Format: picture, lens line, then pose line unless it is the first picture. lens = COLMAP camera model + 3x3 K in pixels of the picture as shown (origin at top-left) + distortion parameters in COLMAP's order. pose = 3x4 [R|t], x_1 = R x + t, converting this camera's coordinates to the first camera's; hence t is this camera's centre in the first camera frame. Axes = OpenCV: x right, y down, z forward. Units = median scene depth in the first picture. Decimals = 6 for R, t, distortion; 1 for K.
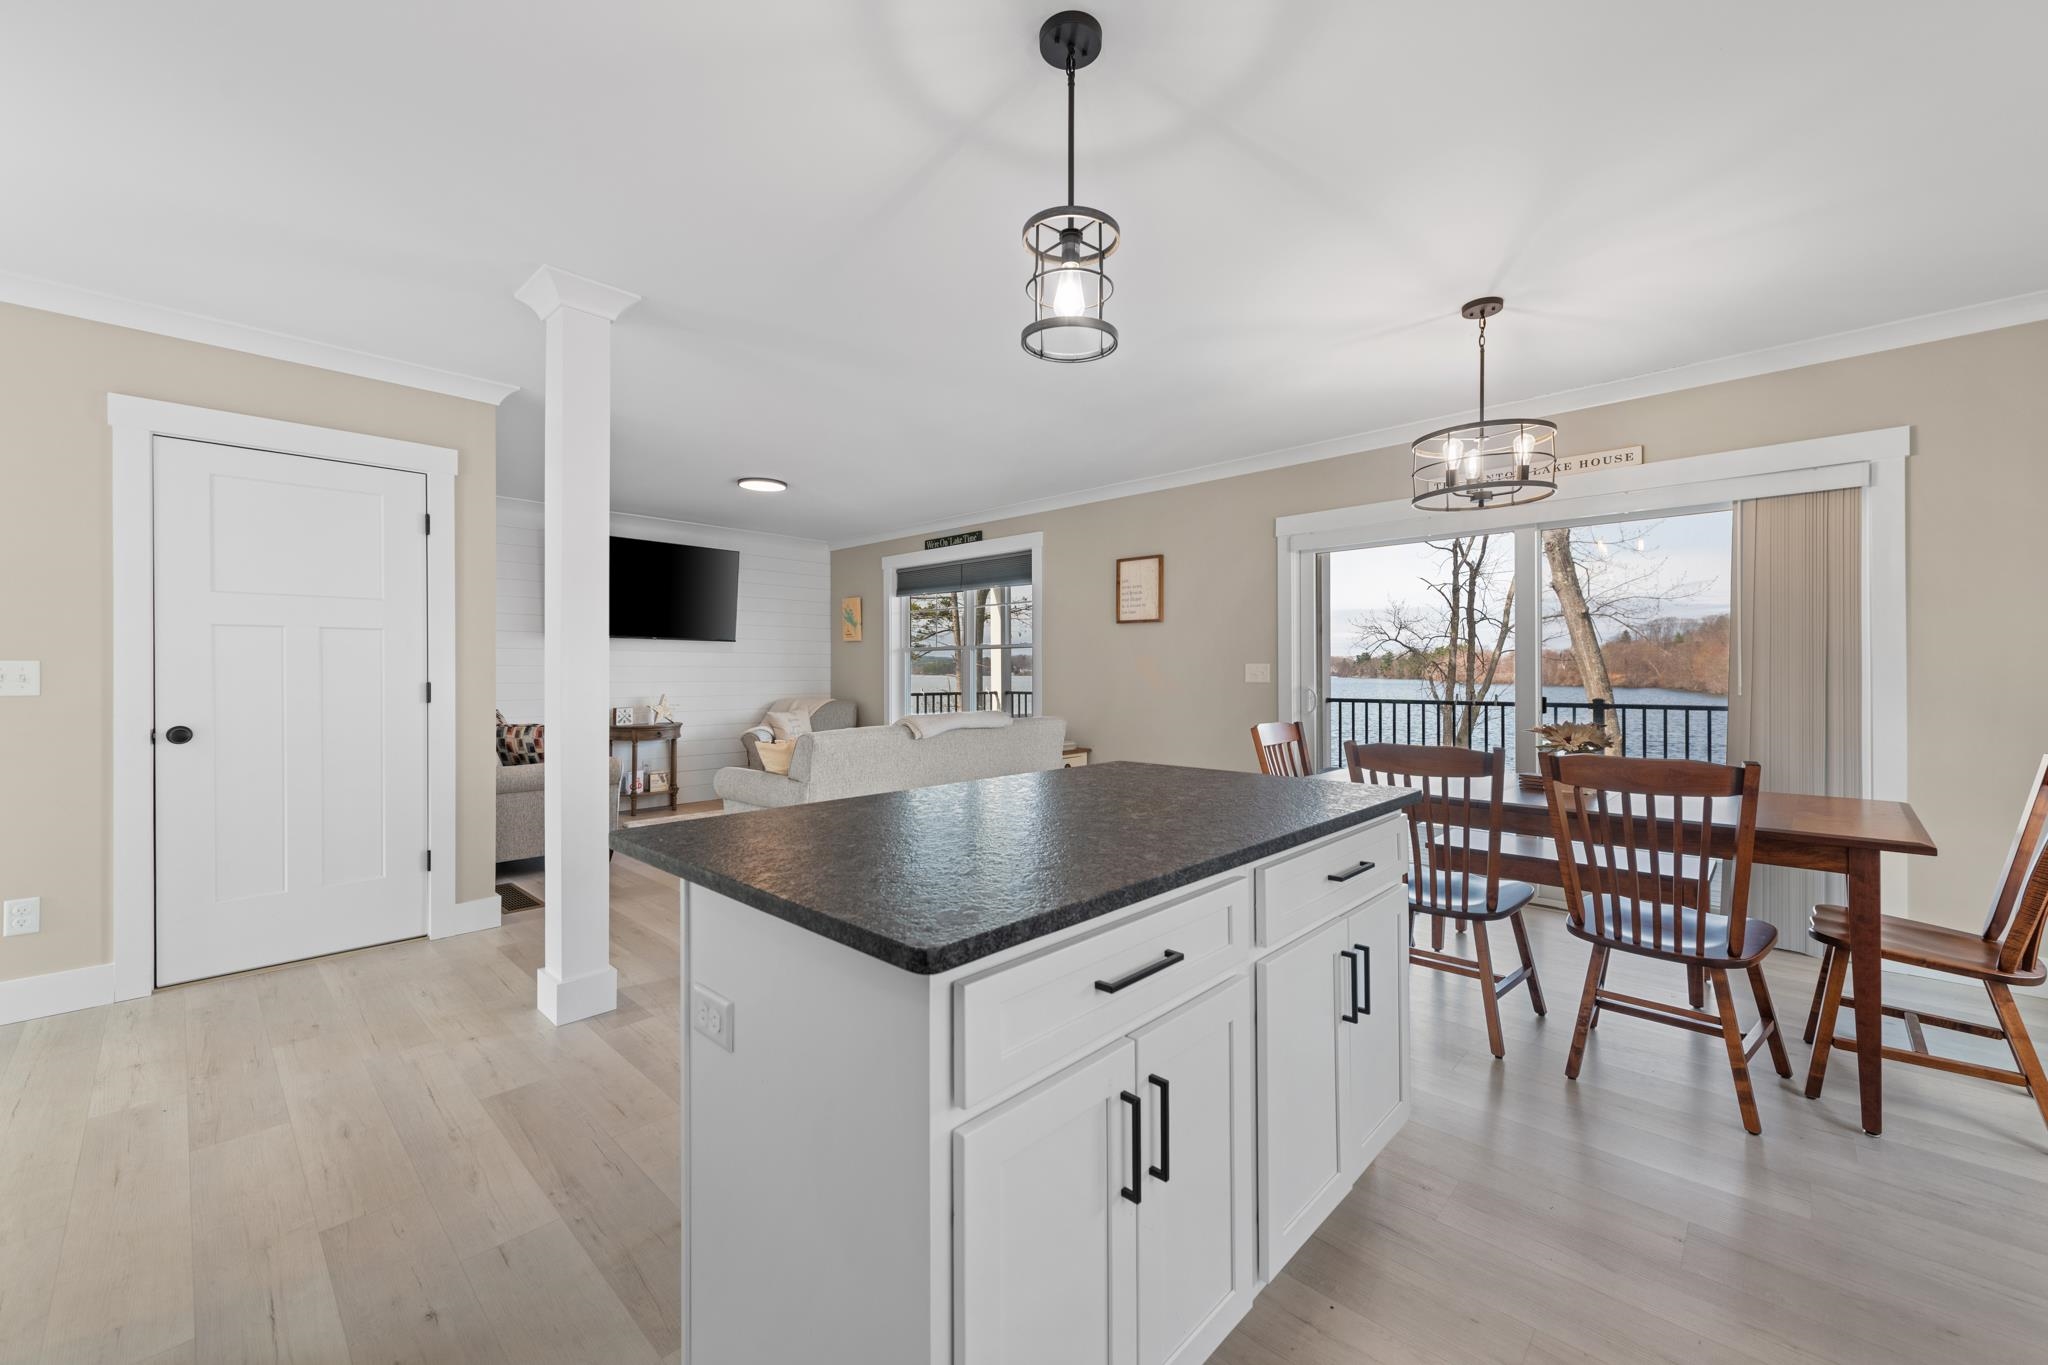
lens RADIAL K [[795.6, 0, 1027.1], [0, 795.6, 672.5], [0, 0, 1]] dist [-0.002223, -0.000401]
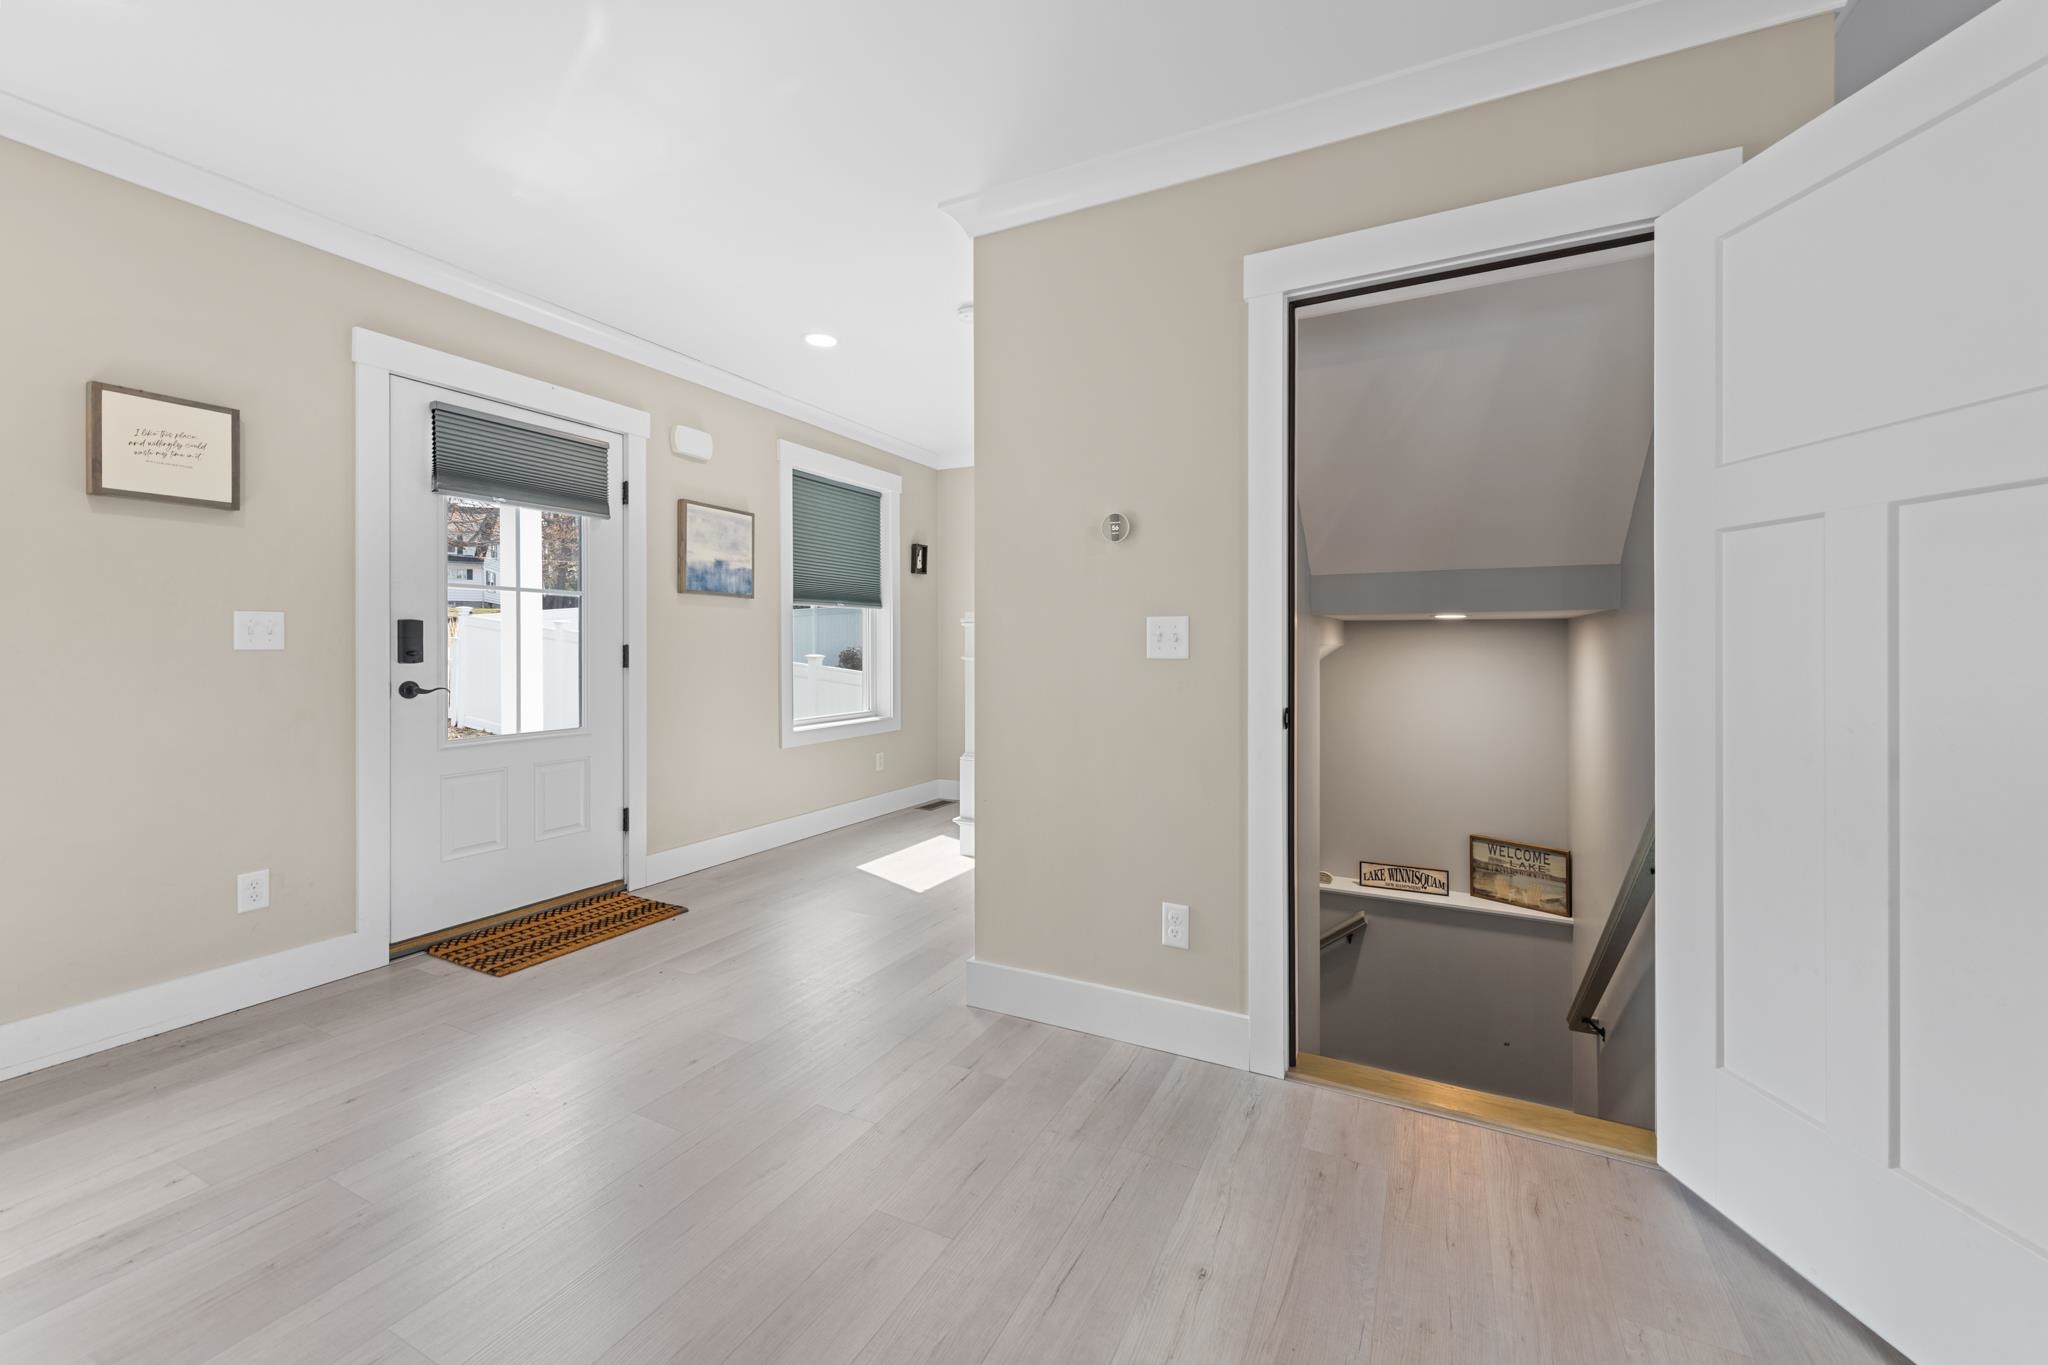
lens RADIAL K [[805.7, 0, 1026.6], [0, 805.7, 647.5], [0, 0, 1]] dist [0.001796, -0.000041]
pose [[0.286969, 0.005560, -0.957924, -0.206345], [-0.002312, 0.999984, 0.005112, 0.005502], [0.957937, 0.000747, 0.286977, 0.247172]]
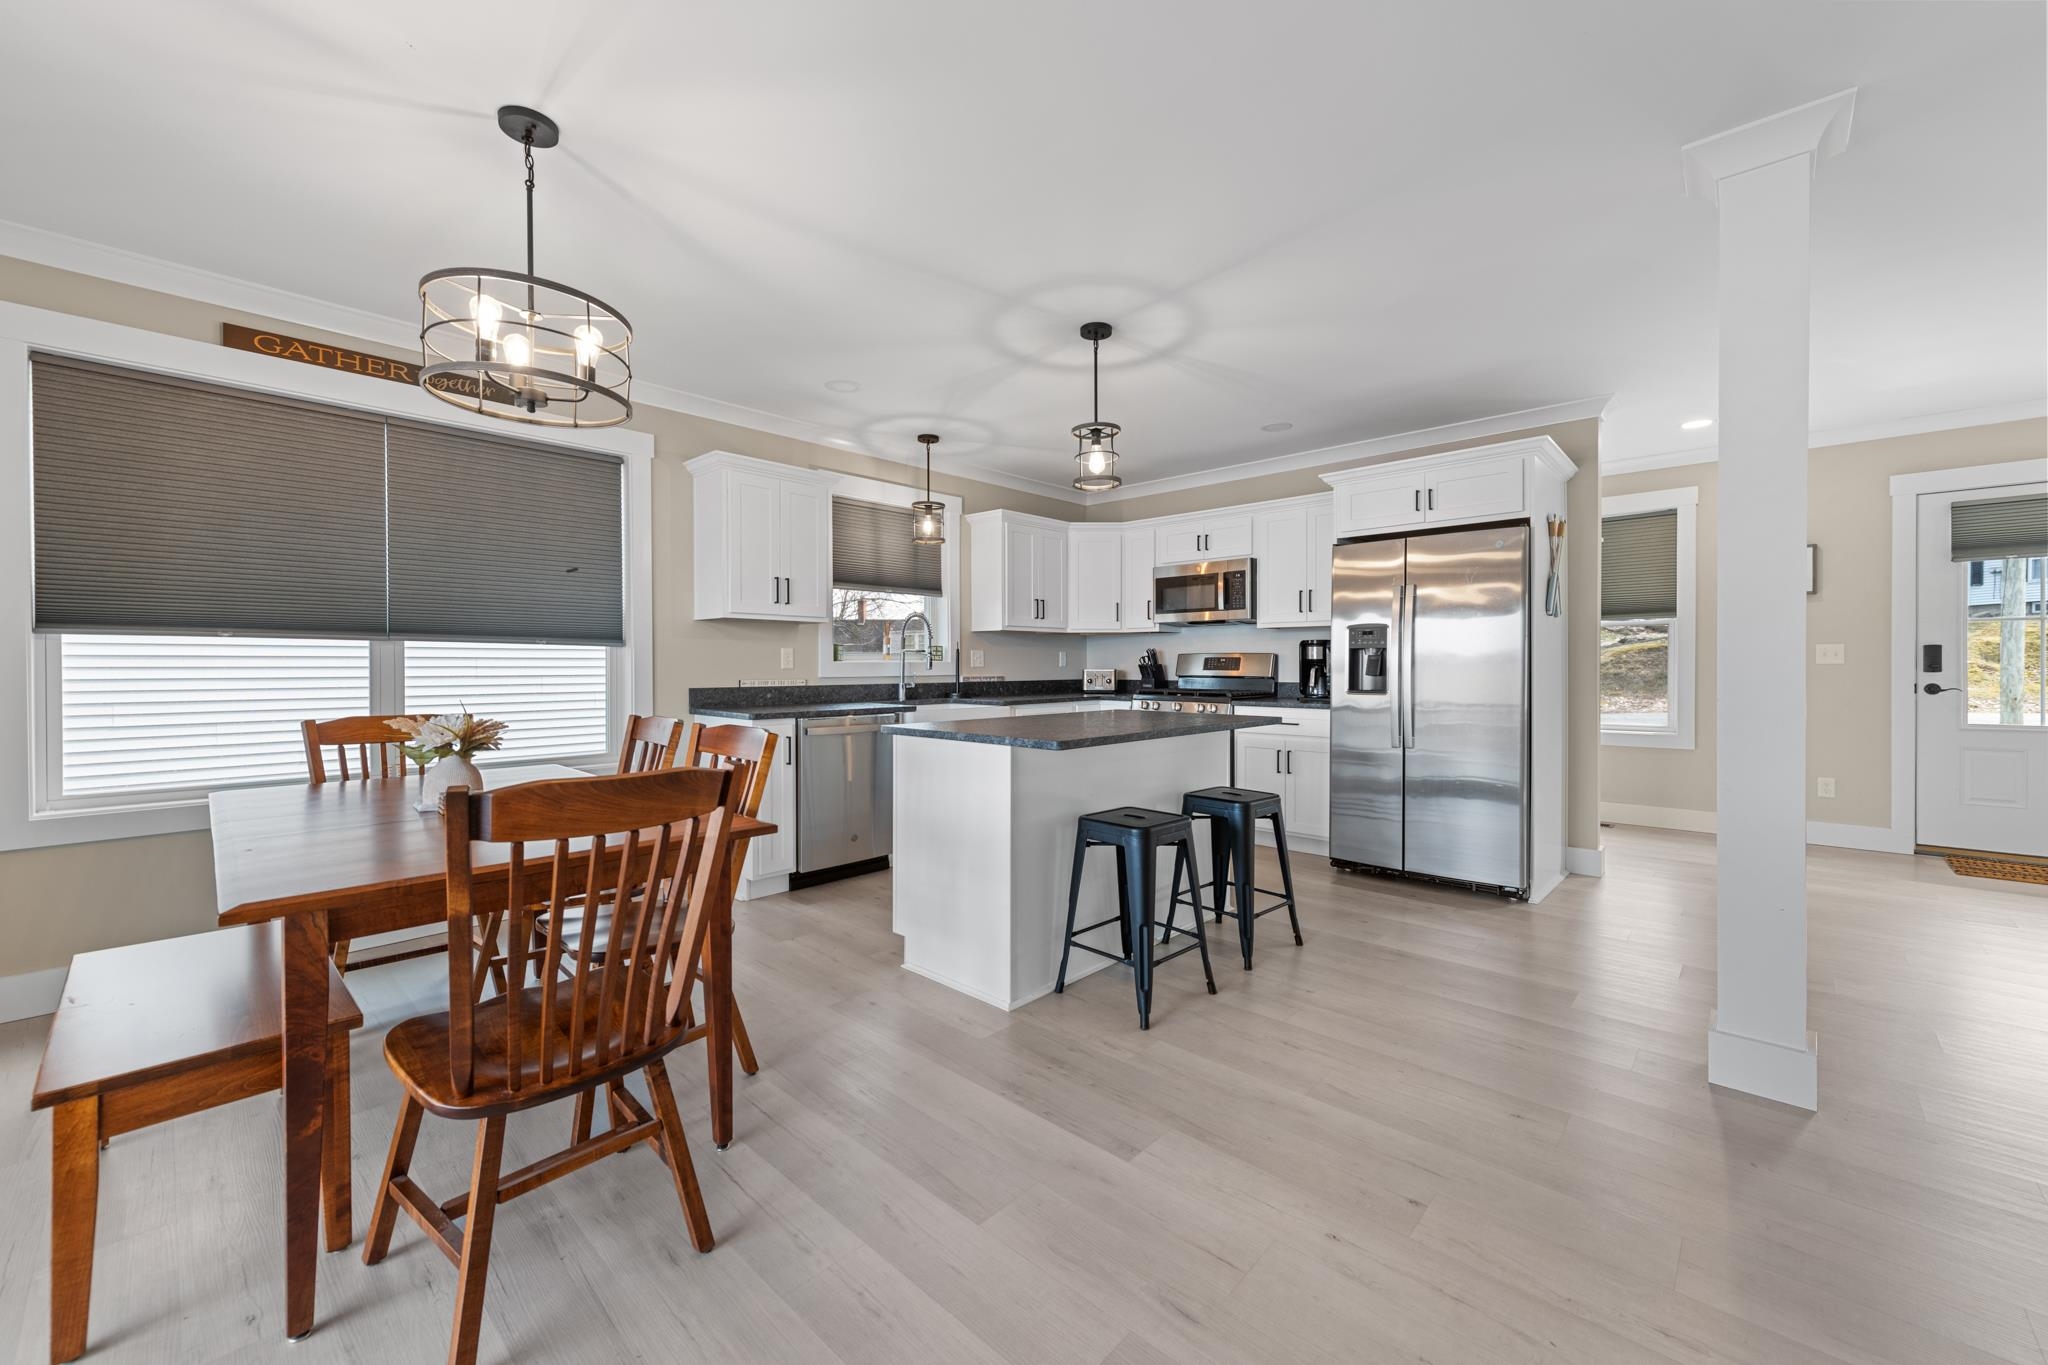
lens RADIAL K [[795.2, 0, 1046.1], [0, 795.2, 670.2], [0, 0, 1]] dist [0.010814, -0.000188]
pose [[-0.999802, 0.004493, -0.019379, 0.053884], [0.004350, 0.999963, 0.007400, 0.006876], [0.019412, 0.007315, -0.999785, 0.728358]]
